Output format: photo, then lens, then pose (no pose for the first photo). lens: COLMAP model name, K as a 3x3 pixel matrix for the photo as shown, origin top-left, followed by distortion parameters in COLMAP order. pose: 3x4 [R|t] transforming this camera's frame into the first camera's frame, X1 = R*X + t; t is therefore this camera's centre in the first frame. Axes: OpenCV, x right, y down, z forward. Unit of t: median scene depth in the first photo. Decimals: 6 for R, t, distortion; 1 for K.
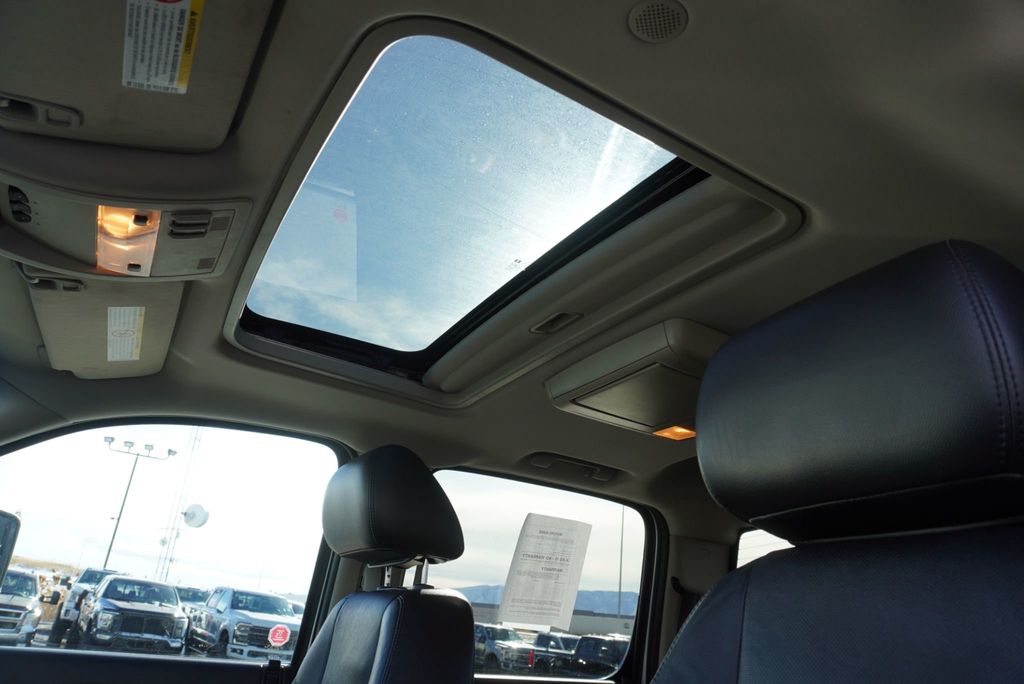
lens RADIAL K [[699.7, 0, 511.9], [0, 699.7, 347.4], [0, 0, 1]] dist [-0.037691, 0.034510]
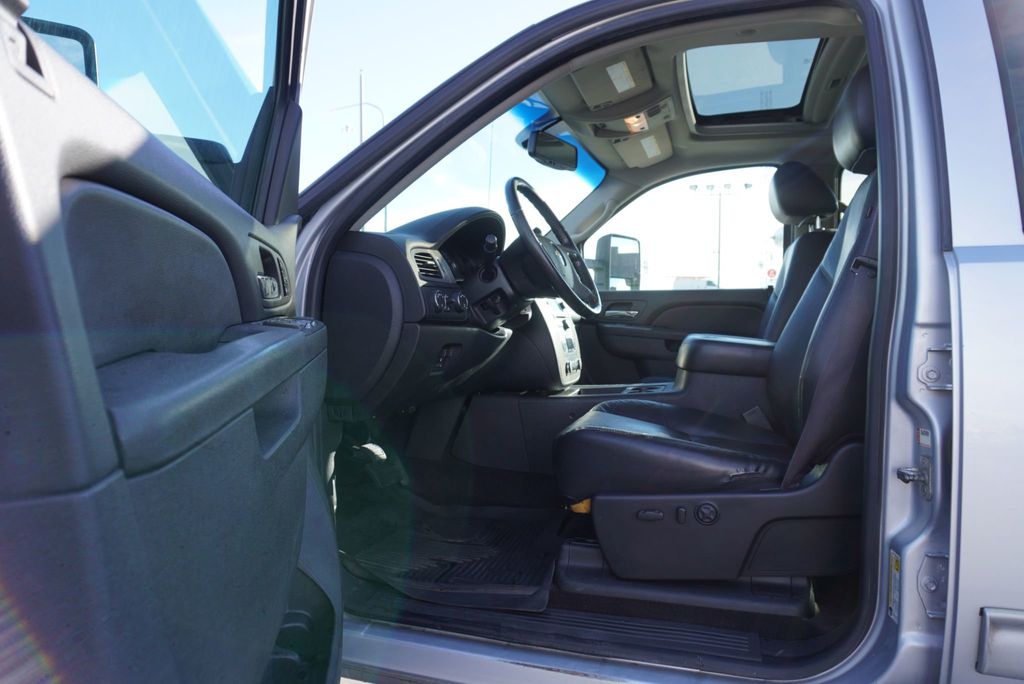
lens RADIAL K [[699.7, 0, 511.4], [0, 699.7, 342.2], [0, 0, 1]] dist [-0.037691, 0.034510]
pose [[0.687040, -0.070566, -0.723185, 0.698234], [0.339953, 0.910844, 0.234085, -0.118729], [0.642190, -0.406674, 0.649776, -0.986672]]
